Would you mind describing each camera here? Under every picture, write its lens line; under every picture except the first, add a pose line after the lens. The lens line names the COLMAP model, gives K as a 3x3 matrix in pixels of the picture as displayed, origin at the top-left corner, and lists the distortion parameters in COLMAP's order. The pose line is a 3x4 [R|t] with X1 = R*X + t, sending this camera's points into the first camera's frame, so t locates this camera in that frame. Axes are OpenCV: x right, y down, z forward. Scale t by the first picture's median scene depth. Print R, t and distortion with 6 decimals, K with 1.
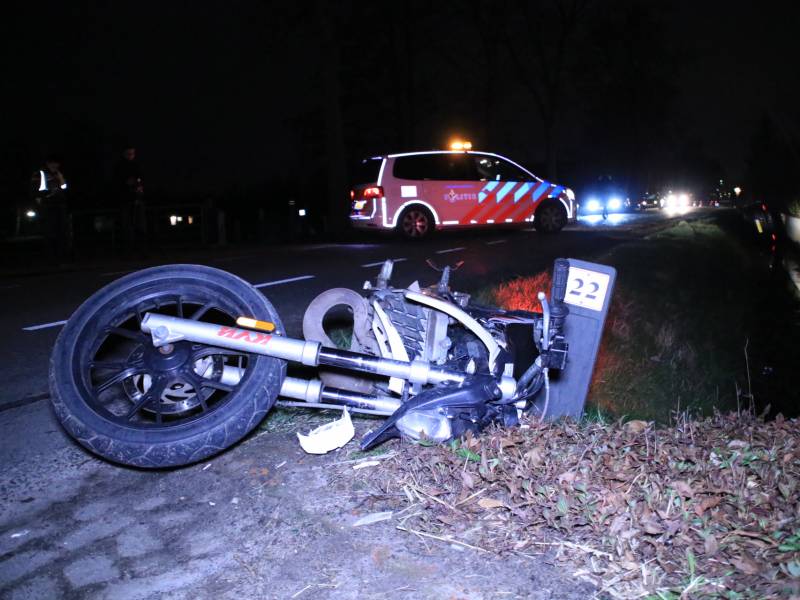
lens RADIAL K [[731.7, 0, 400.0], [0, 731.7, 300.0], [0, 0, 1]] dist [-0.141837, 0.086534]
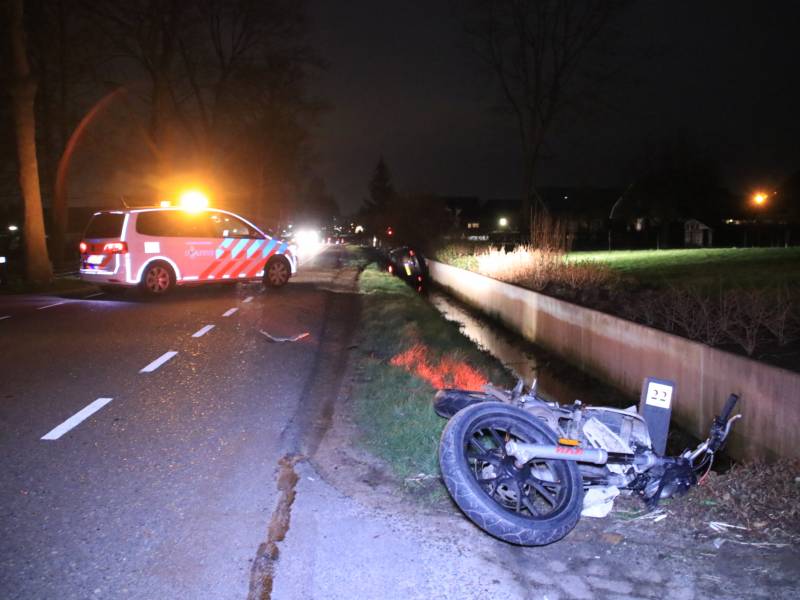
lens RADIAL K [[731.7, 0, 400.0], [0, 731.7, 300.0], [0, 0, 1]] dist [-0.141837, 0.086534]
pose [[0.885797, -0.002583, 0.464065, -1.043301], [0.025823, 0.998709, -0.043733, -0.179708], [-0.463353, 0.050722, 0.884721, -0.192063]]
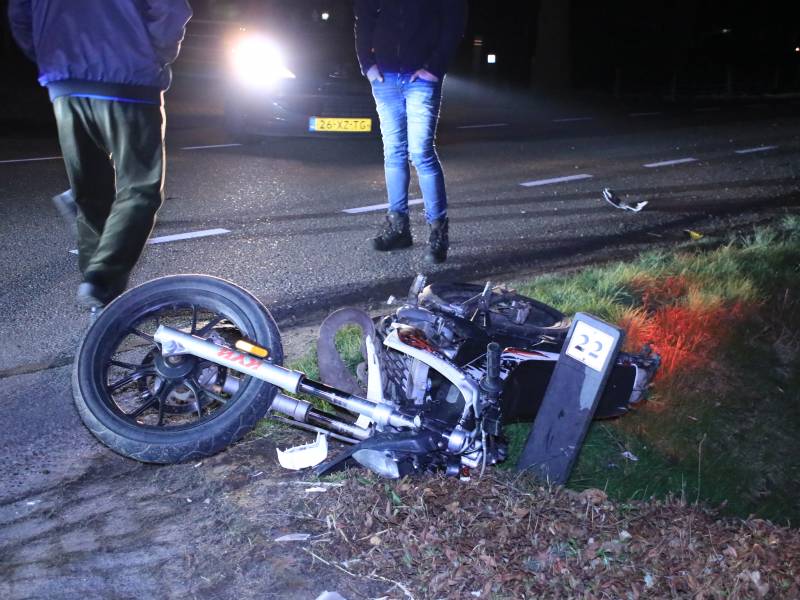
lens RADIAL K [[1131.5, 0, 400.0], [0, 1131.5, 300.0], [0, 0, 1]] dist [0.053175, 0.019293]
pose [[0.967280, 0.137301, -0.213347, 0.327315], [-0.111640, 0.985465, 0.128047, -0.245920], [0.227827, -0.100039, 0.968549, -0.542017]]
